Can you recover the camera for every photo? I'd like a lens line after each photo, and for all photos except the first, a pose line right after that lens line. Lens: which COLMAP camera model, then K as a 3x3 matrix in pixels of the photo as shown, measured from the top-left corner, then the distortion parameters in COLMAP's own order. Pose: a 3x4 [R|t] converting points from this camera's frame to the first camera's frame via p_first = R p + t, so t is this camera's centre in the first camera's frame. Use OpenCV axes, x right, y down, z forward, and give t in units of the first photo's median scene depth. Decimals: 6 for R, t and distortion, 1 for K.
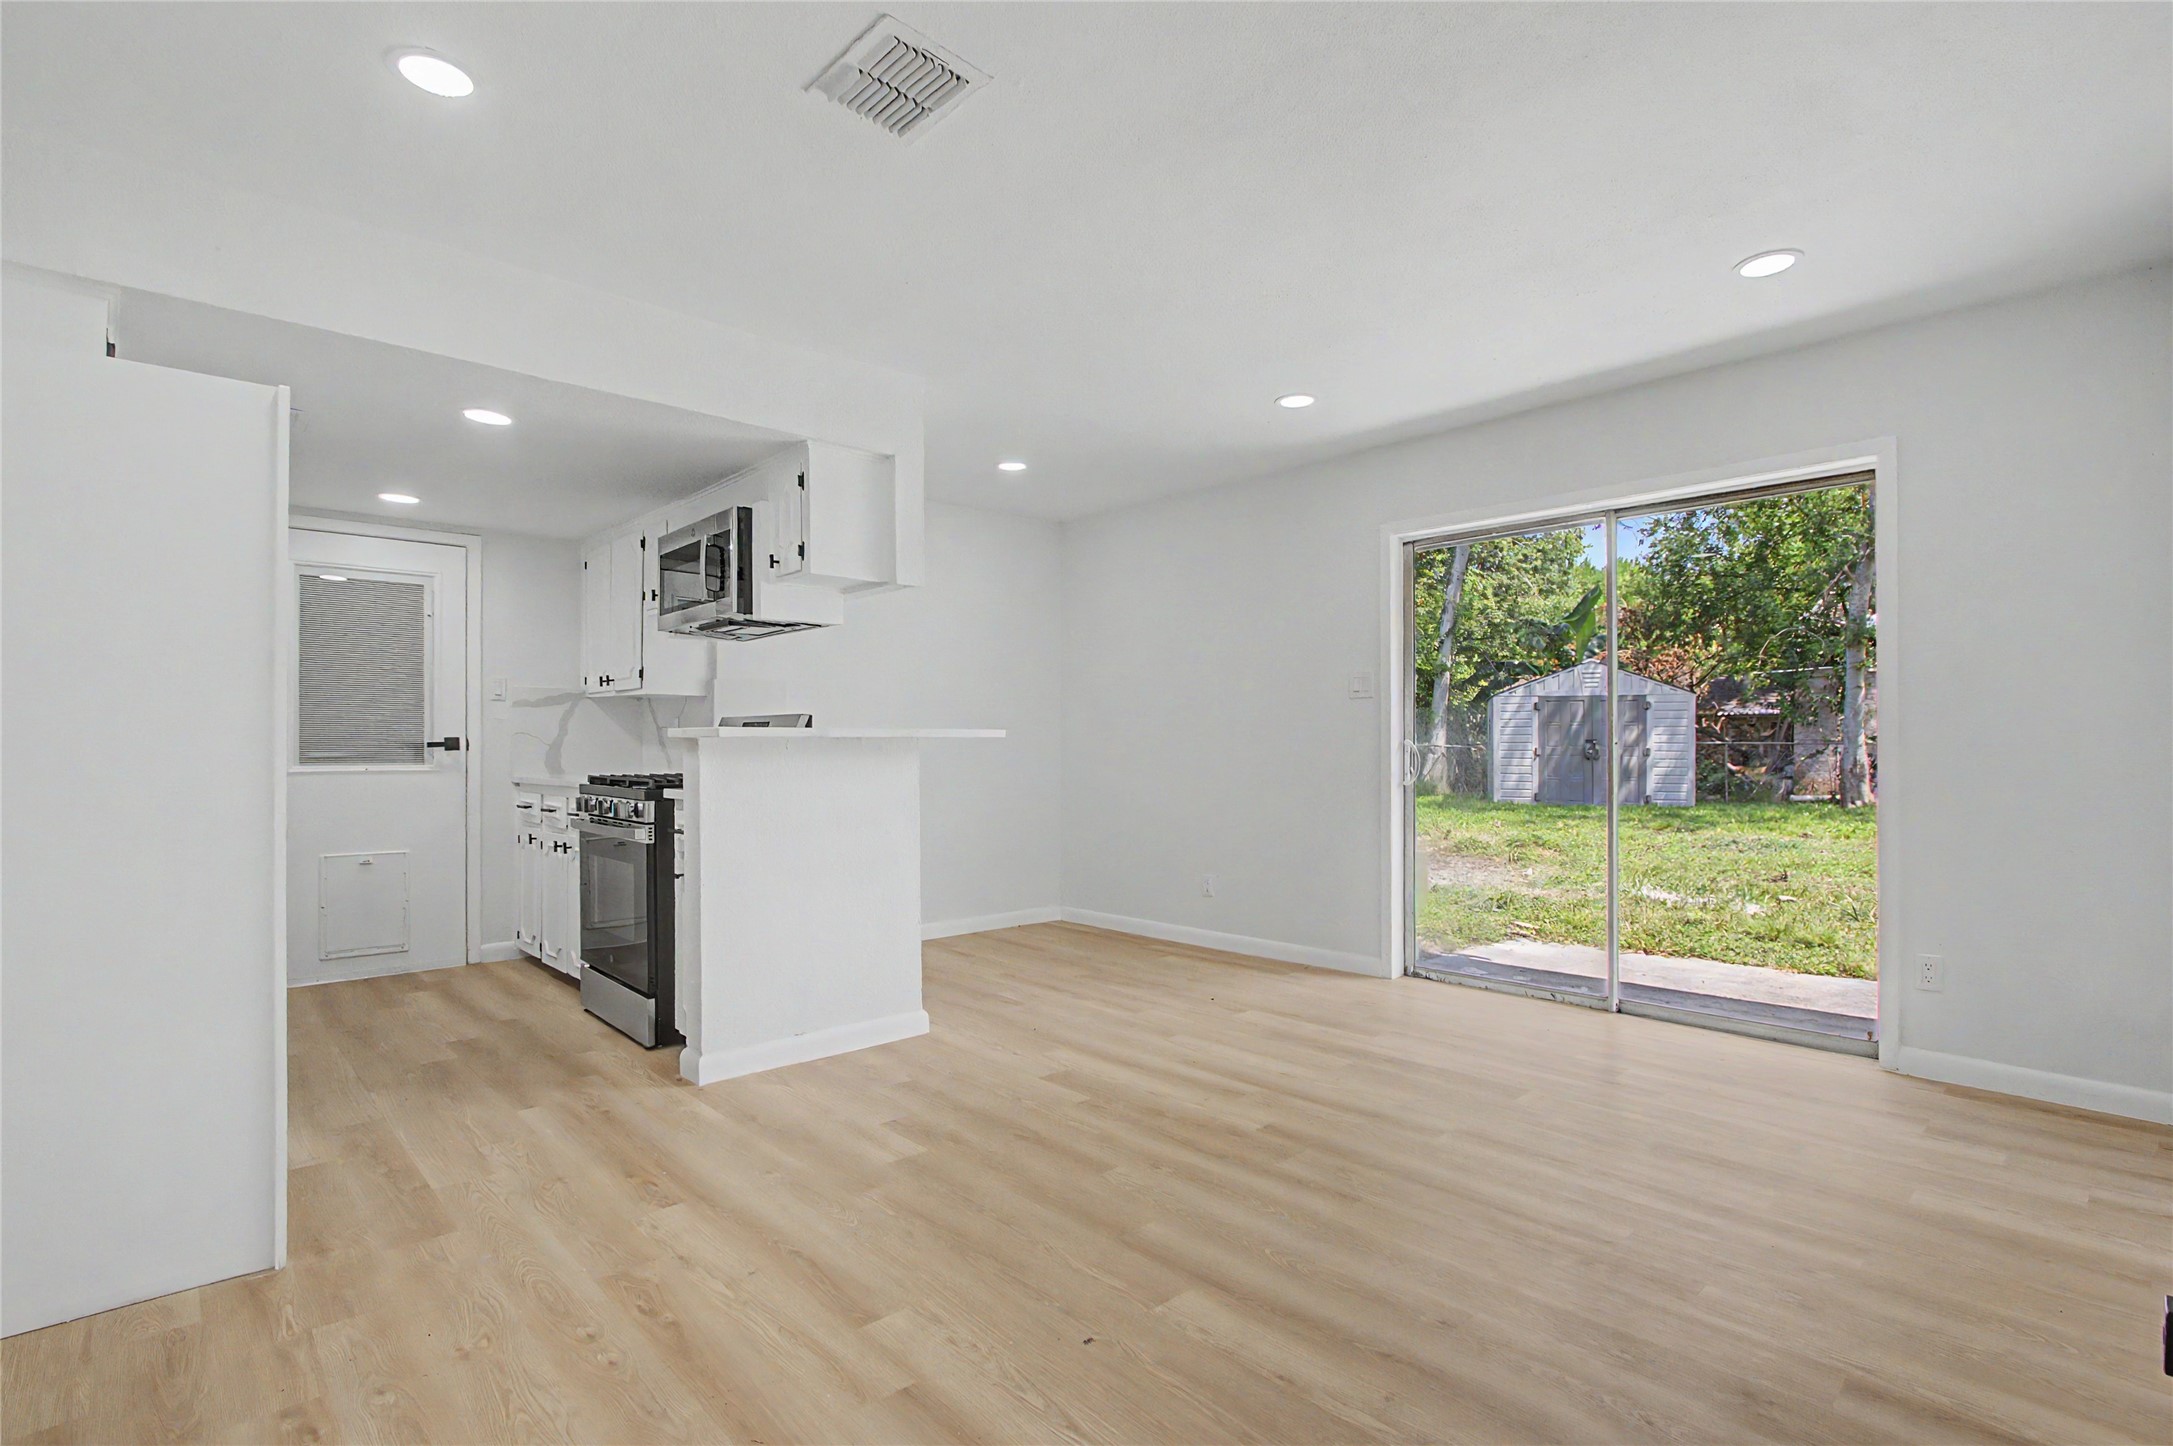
lens RADIAL K [[1033.4, 0, 1083.1], [0, 1033.4, 743.1], [0, 0, 1]] dist [-0.019084, 0.000306]
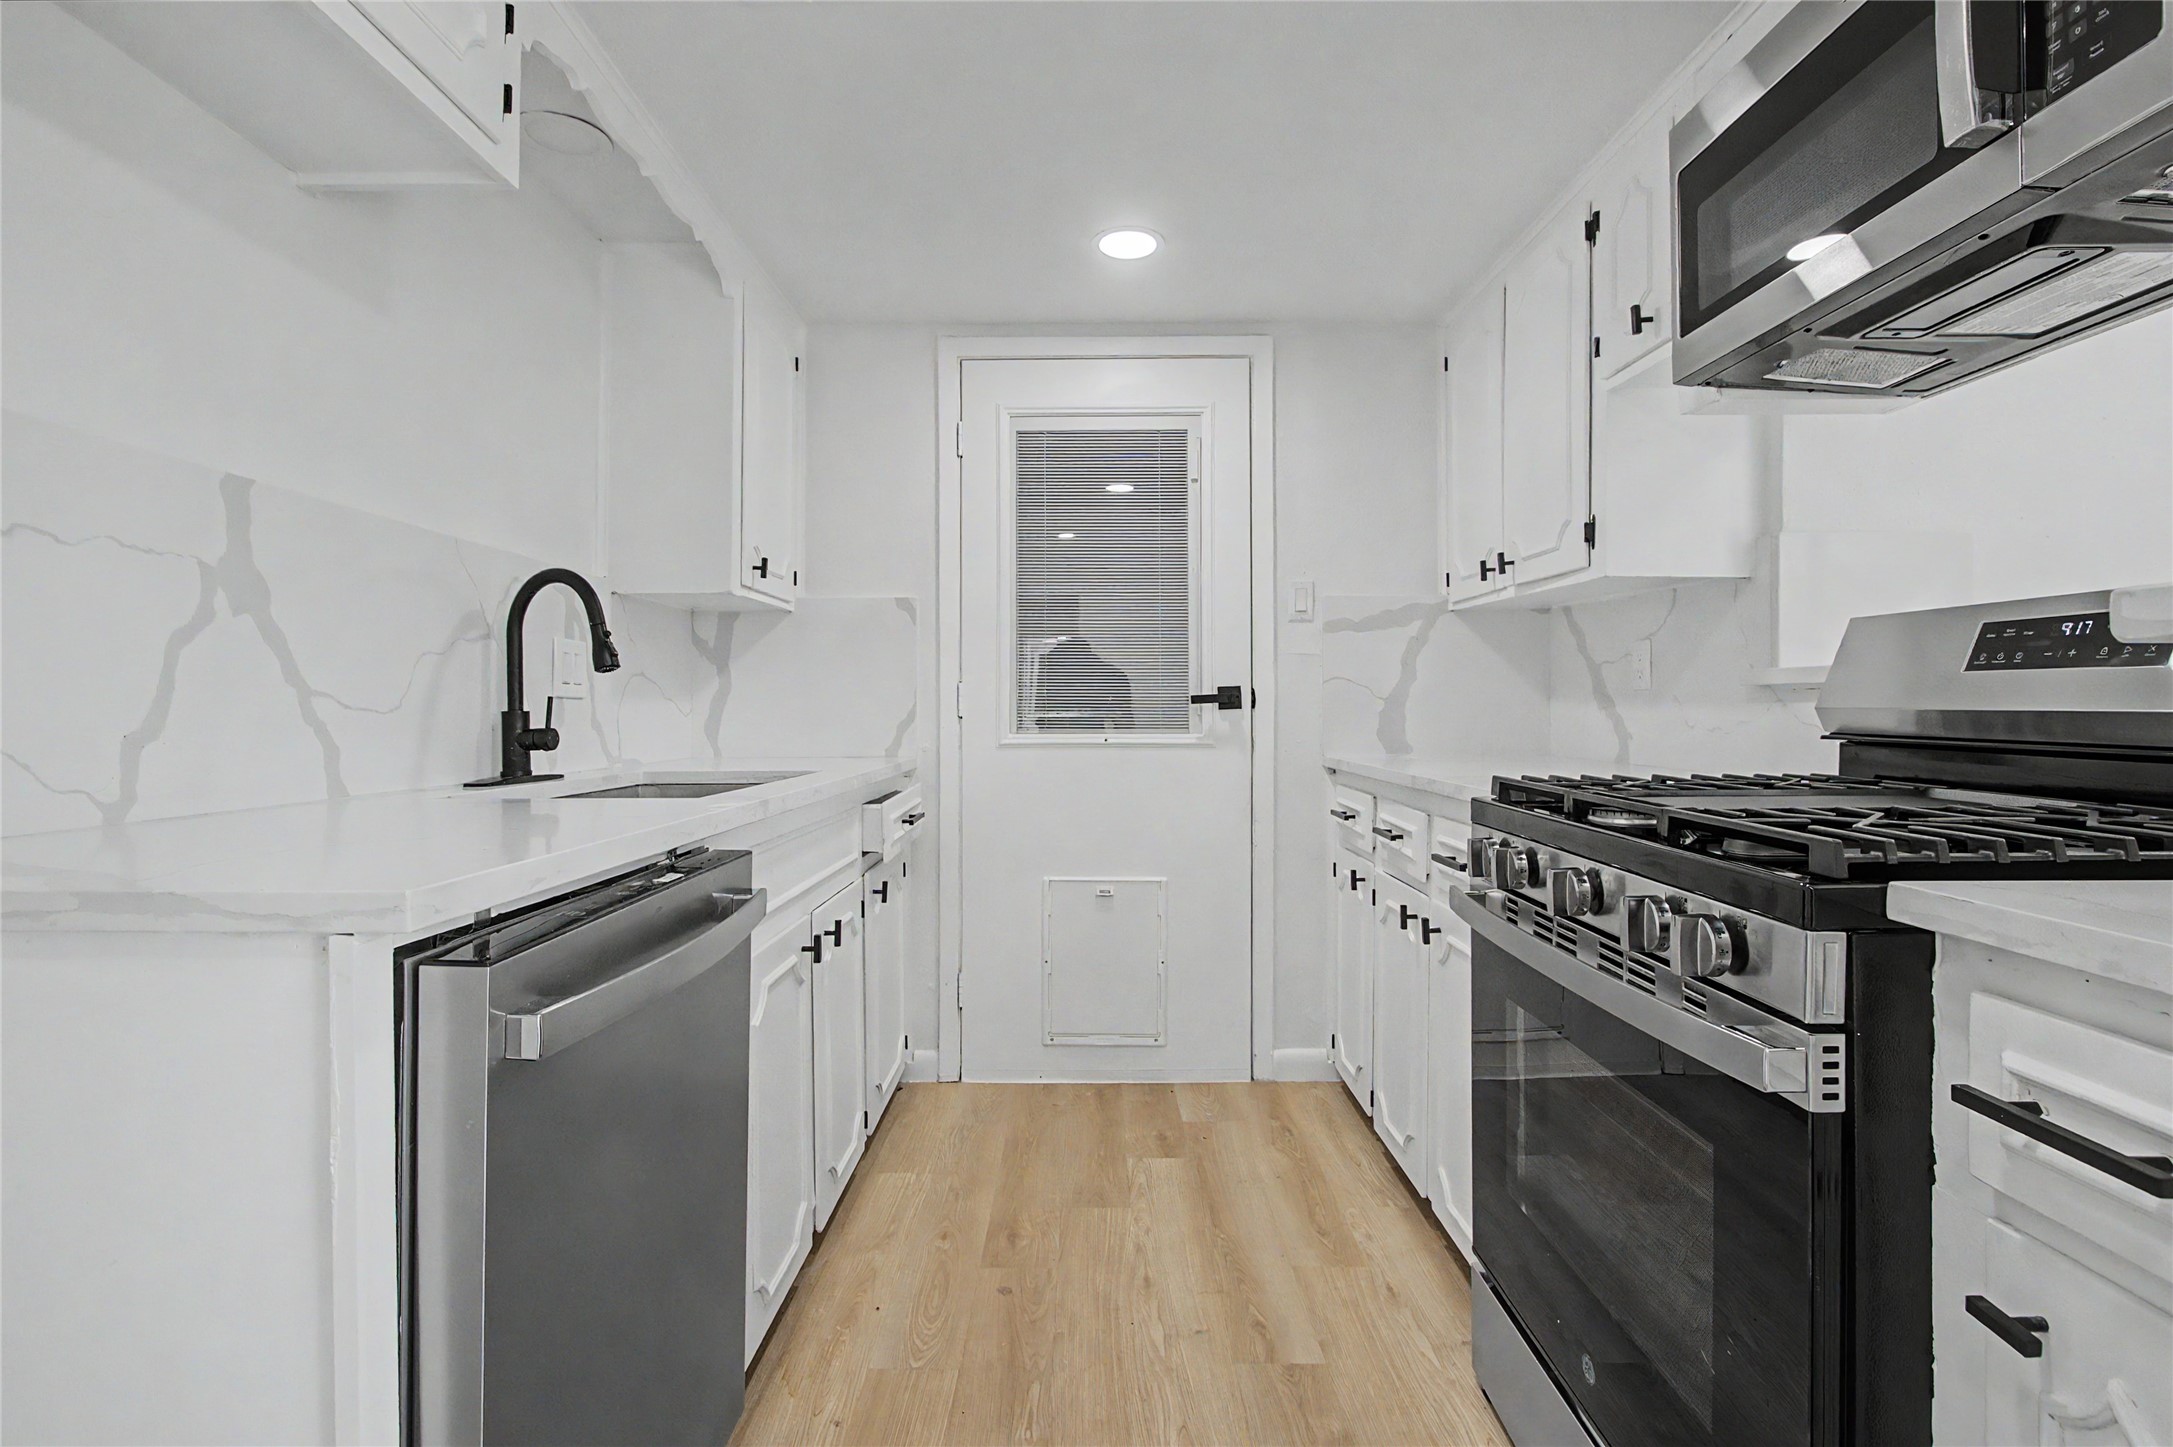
lens RADIAL K [[1006.0, 0, 1082.5], [0, 1006.0, 706.2], [0, 0, 1]] dist [-0.014404, 0.001358]
pose [[0.728612, 0.000976, -0.684926, -0.368555], [0.002937, 0.999985, 0.004549, 0.003496], [0.684921, -0.005326, 0.728598, 0.681862]]
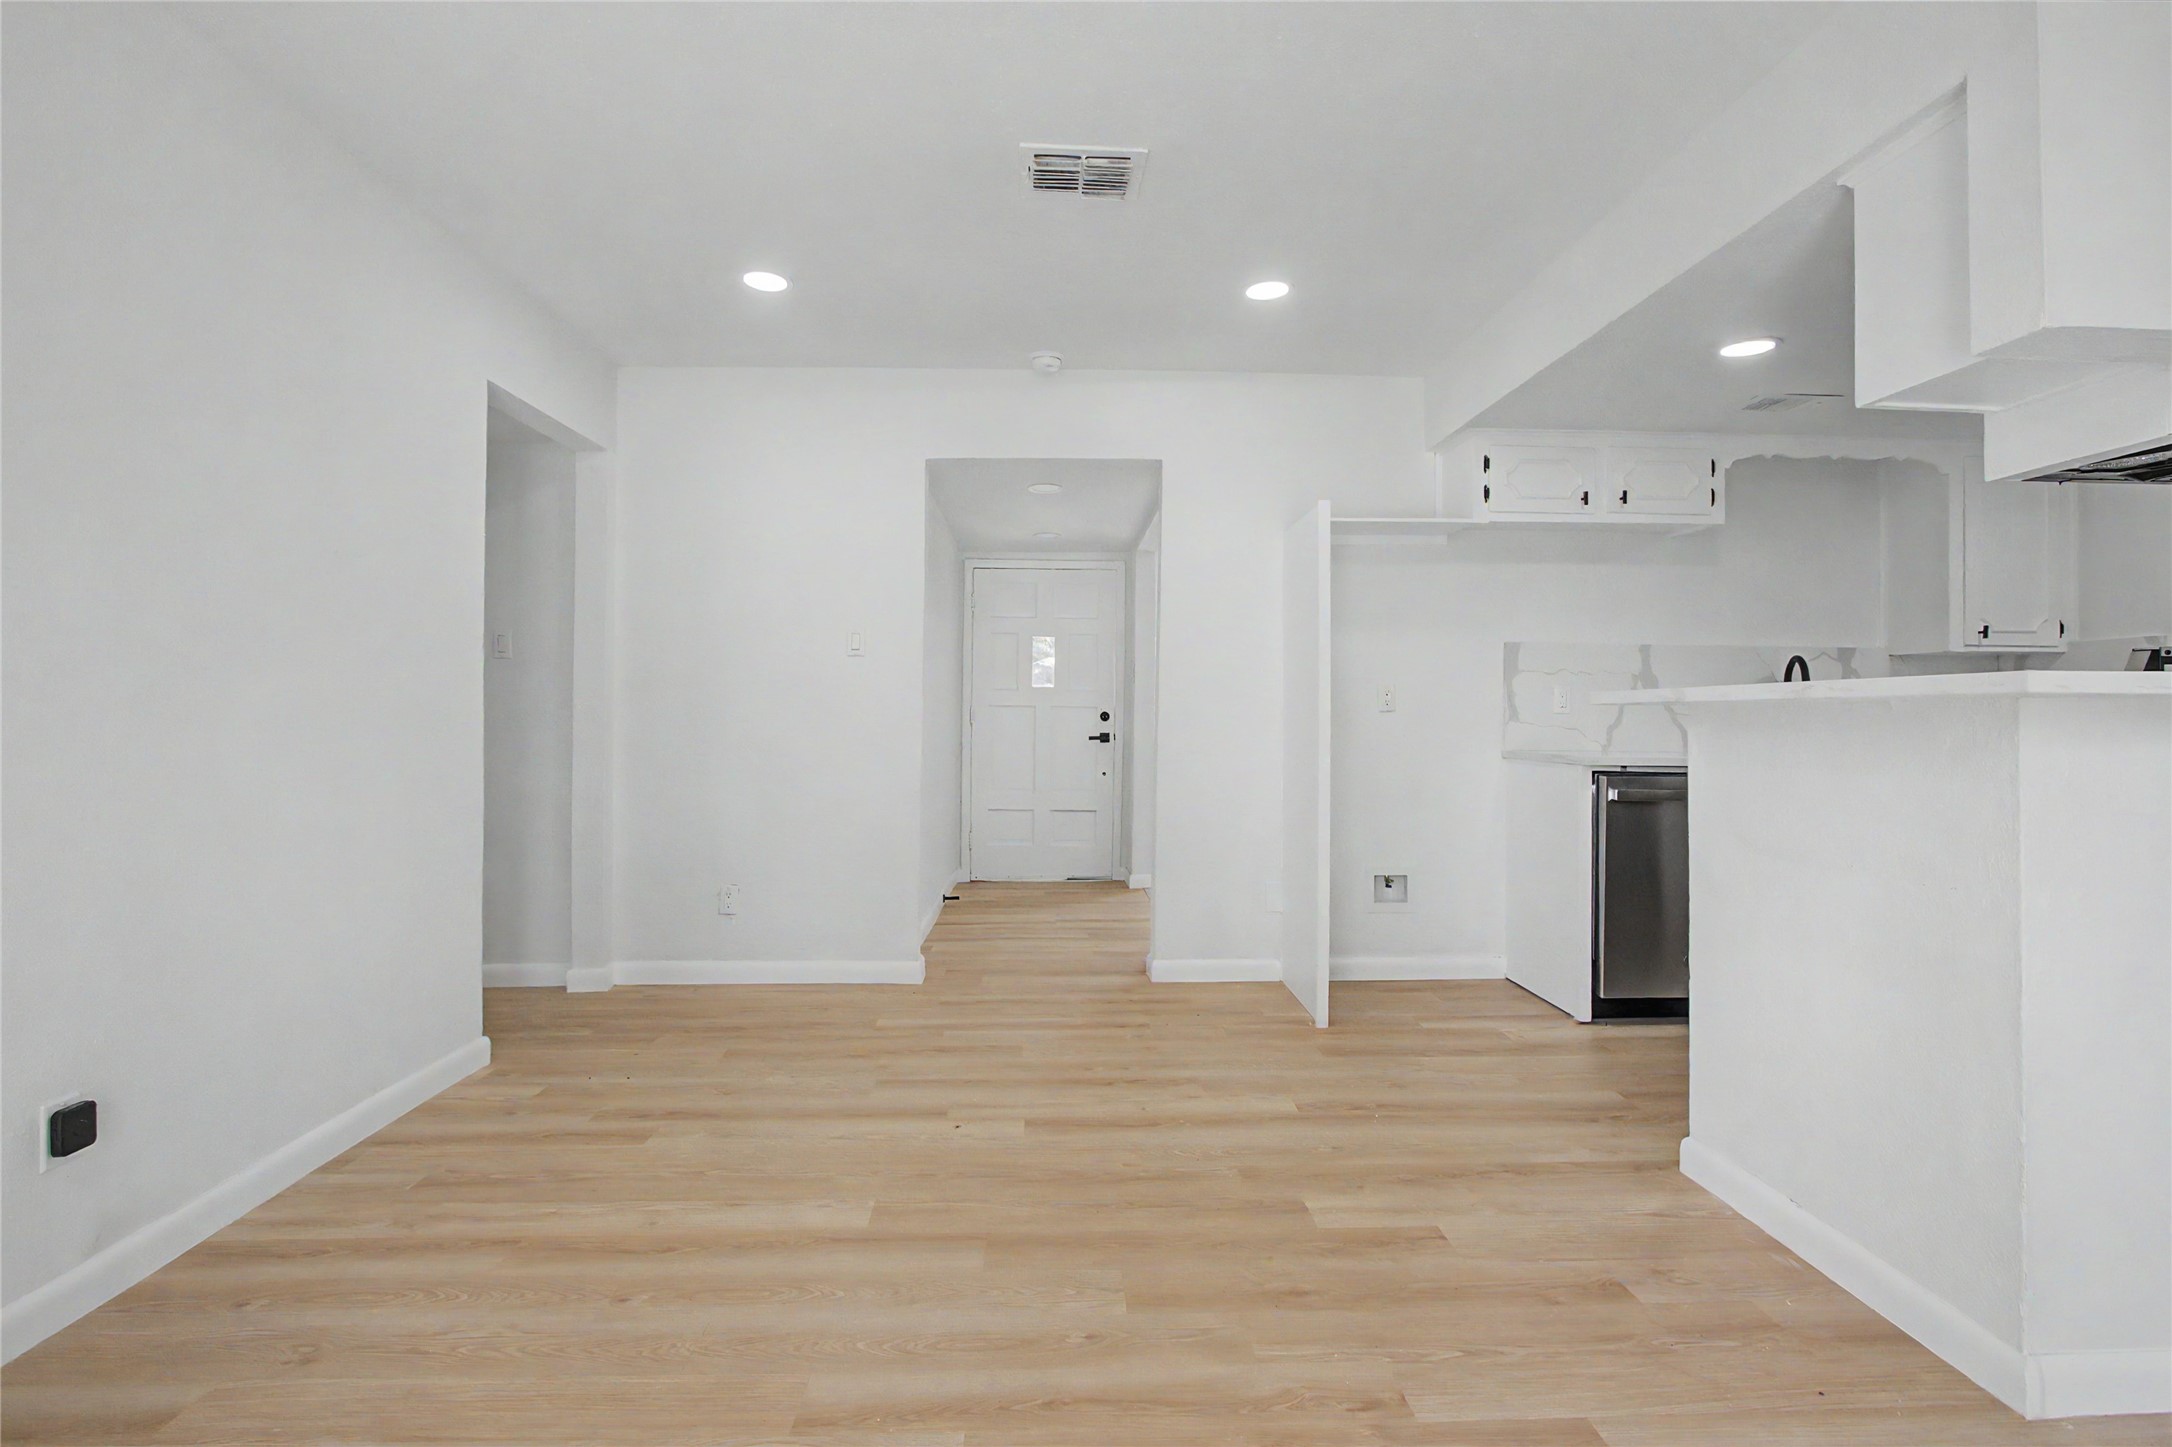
lens RADIAL K [[1011.7, 0, 1082.5], [0, 1011.7, 707.2], [0, 0, 1]] dist [-0.012267, 0.000677]
pose [[-0.653277, -0.006681, -0.757089, 0.398029], [0.001065, 0.999952, -0.009744, 0.002139], [0.757118, -0.007172, -0.653239, 0.980802]]
